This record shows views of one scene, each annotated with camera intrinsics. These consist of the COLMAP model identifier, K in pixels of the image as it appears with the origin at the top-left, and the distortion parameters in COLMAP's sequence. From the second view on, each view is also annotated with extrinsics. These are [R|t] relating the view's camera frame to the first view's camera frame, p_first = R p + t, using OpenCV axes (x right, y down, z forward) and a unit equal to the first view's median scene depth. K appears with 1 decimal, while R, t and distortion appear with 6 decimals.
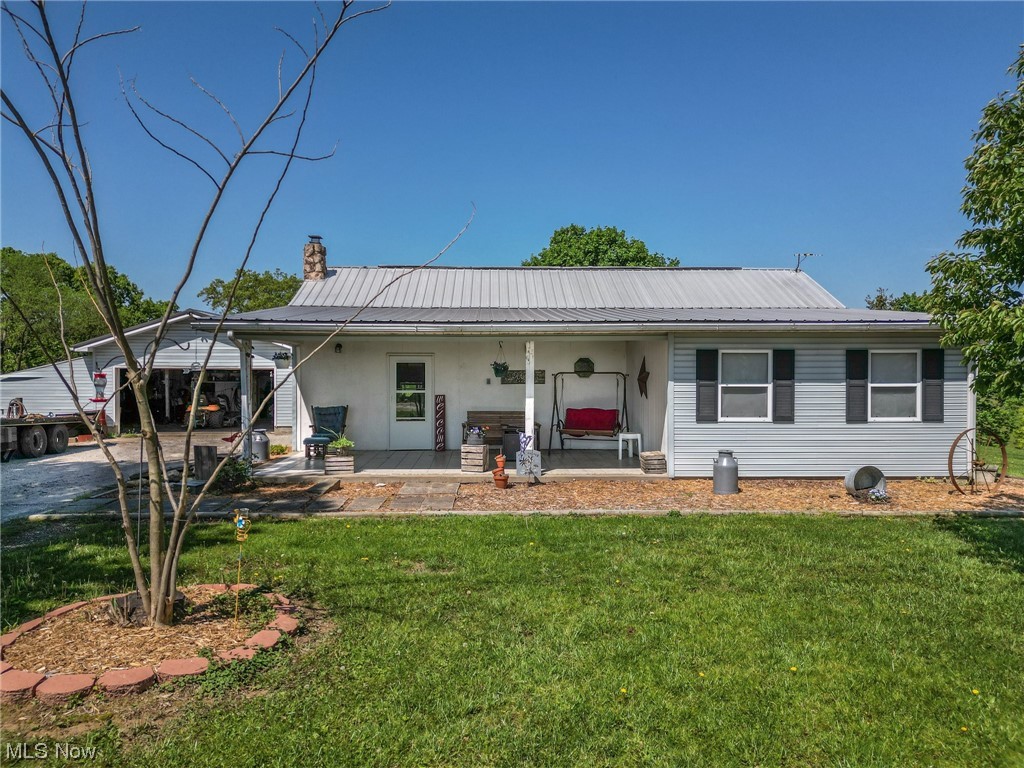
lens RADIAL K [[723.5, 0, 512.0], [0, 723.5, 384.0], [0, 0, 1]] dist [0.053079, -0.029913]
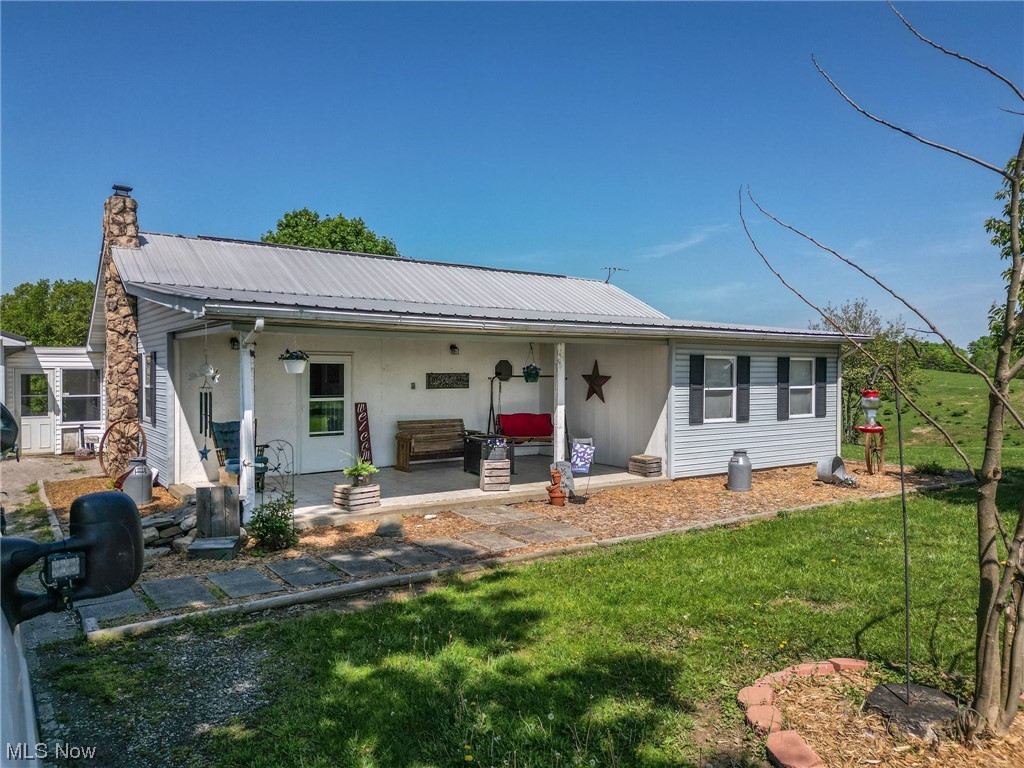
lens RADIAL K [[723.5, 0, 512.0], [0, 723.5, 384.0], [0, 0, 1]] dist [0.053079, -0.029913]
pose [[0.833280, -0.007369, 0.552802, -0.525977], [0.005896, 0.999973, 0.004443, -0.011727], [-0.552820, -0.000443, 0.833301, 0.263865]]
